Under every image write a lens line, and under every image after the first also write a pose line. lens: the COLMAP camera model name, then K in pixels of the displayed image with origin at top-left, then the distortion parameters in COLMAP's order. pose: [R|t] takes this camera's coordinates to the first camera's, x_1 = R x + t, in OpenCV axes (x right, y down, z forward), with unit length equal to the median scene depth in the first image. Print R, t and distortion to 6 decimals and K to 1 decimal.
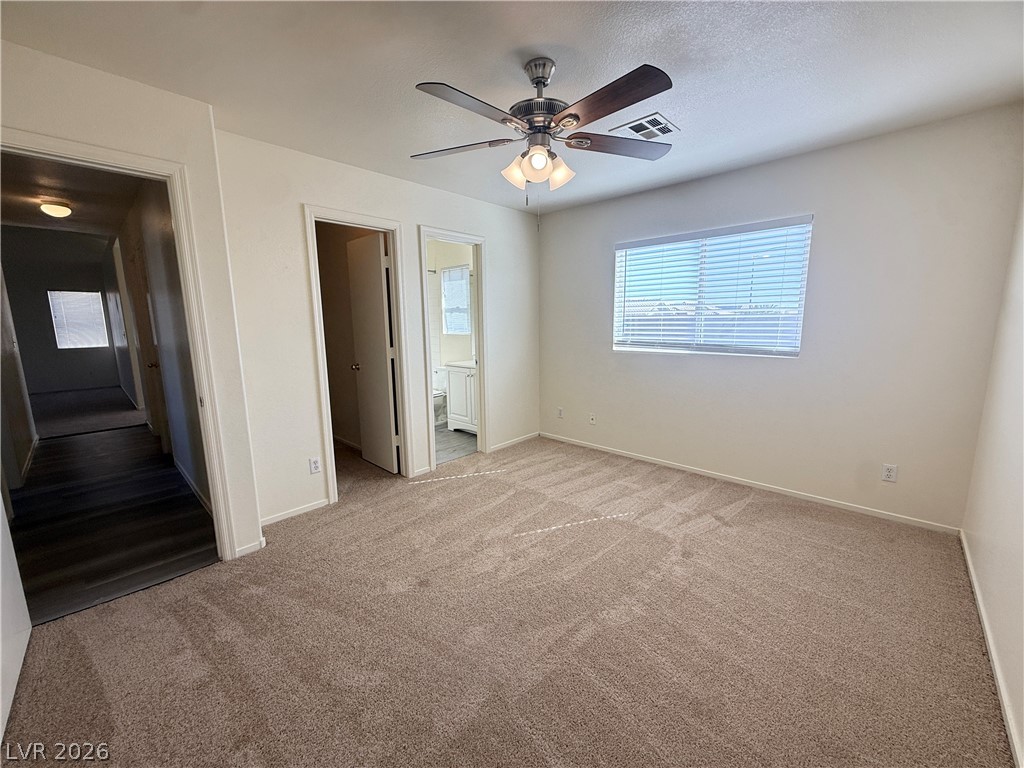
lens RADIAL K [[409.3, 0, 510.3], [0, 409.3, 385.0], [0, 0, 1]] dist [-0.000180, -0.000013]
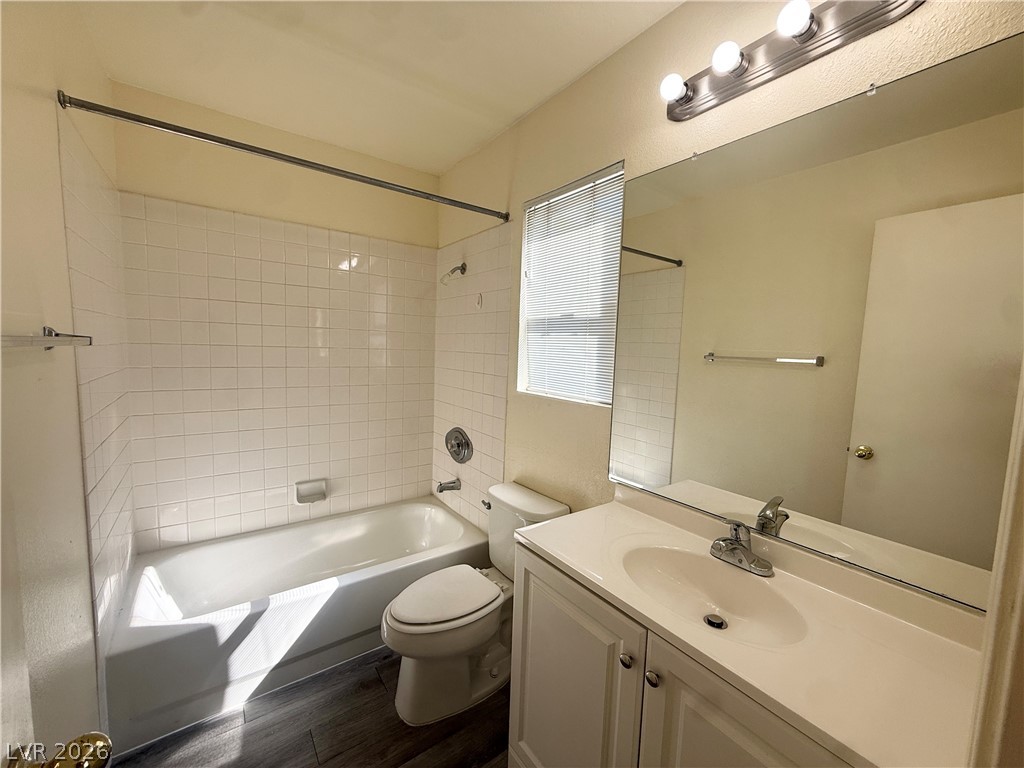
lens RADIAL K [[408.1, 0, 512.0], [0, 408.1, 384.0], [0, 0, 1]] dist [0.000185, 0.000025]
pose [[0.983231, 0.059752, -0.172300, -0.181298], [-0.071791, 0.995332, -0.064504, -0.183897], [0.167641, 0.075792, 0.982930, 1.101410]]
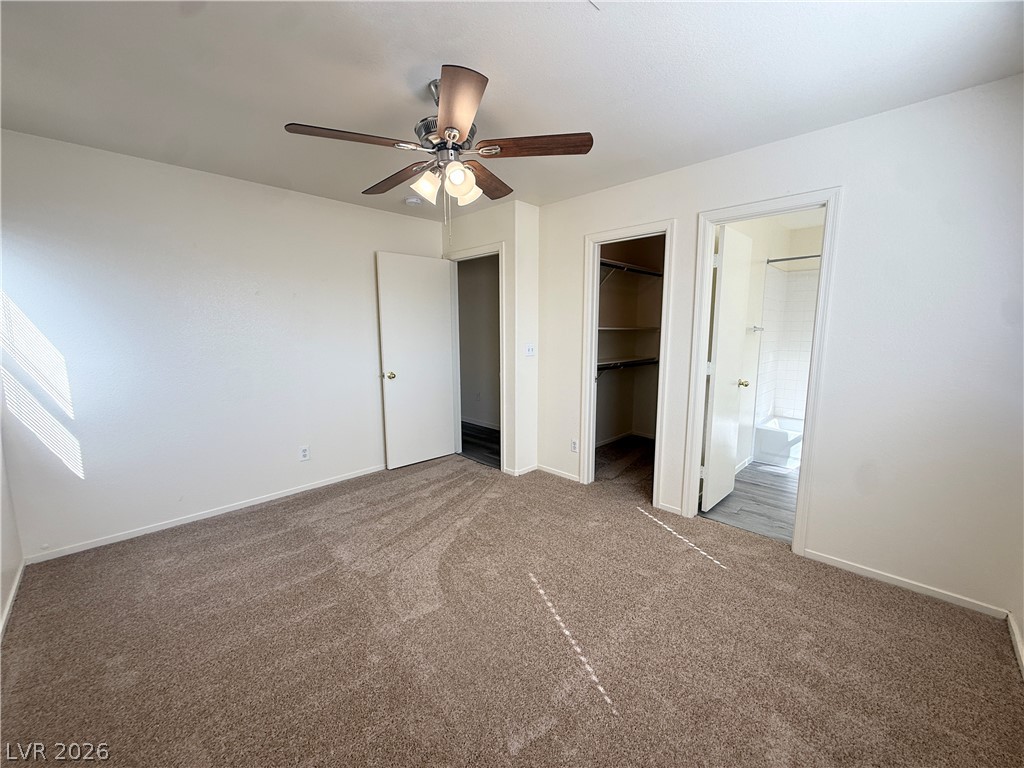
lens RADIAL K [[409.3, 0, 510.3], [0, 409.3, 385.0], [0, 0, 1]] dist [-0.000180, -0.000013]
pose [[-0.029666, 0.150682, -0.988137, 0.631624], [-0.156914, 0.975613, 0.153483, -0.124276], [0.987167, 0.159605, -0.005299, 0.680559]]
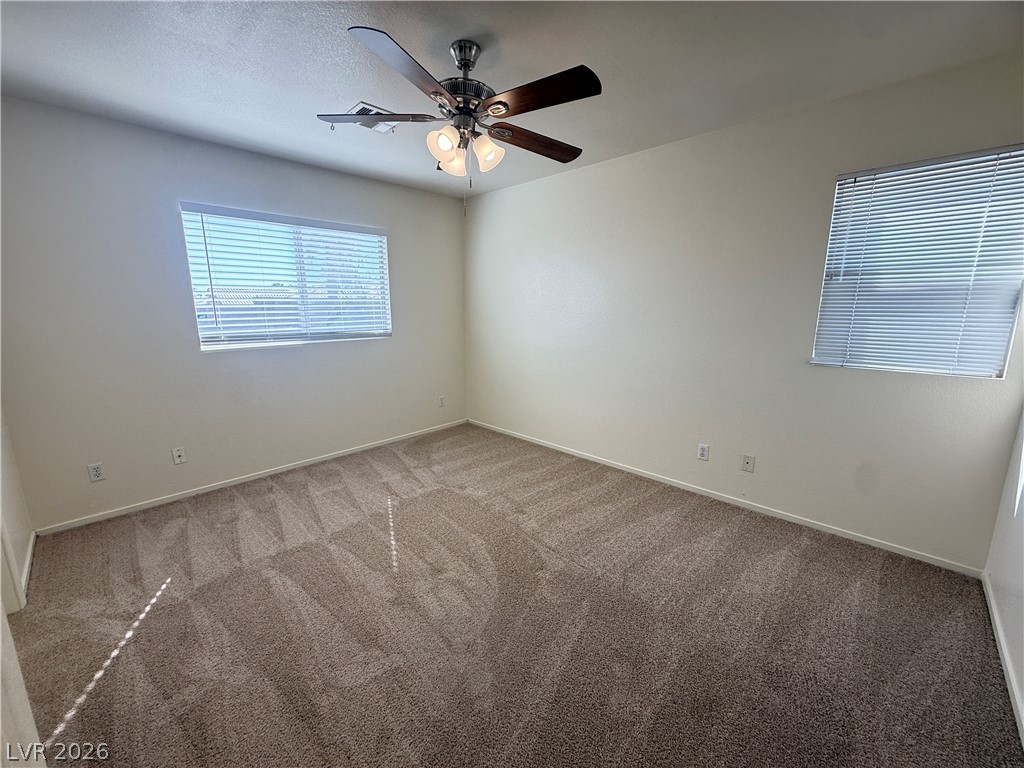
lens RADIAL K [[409.3, 0, 510.3], [0, 409.3, 385.0], [0, 0, 1]] dist [-0.000180, -0.000013]
pose [[0.007668, -0.178863, 0.983844, -0.550745], [0.164247, 0.970736, 0.175200, -0.074478], [-0.986389, 0.160250, 0.036821, 0.518137]]
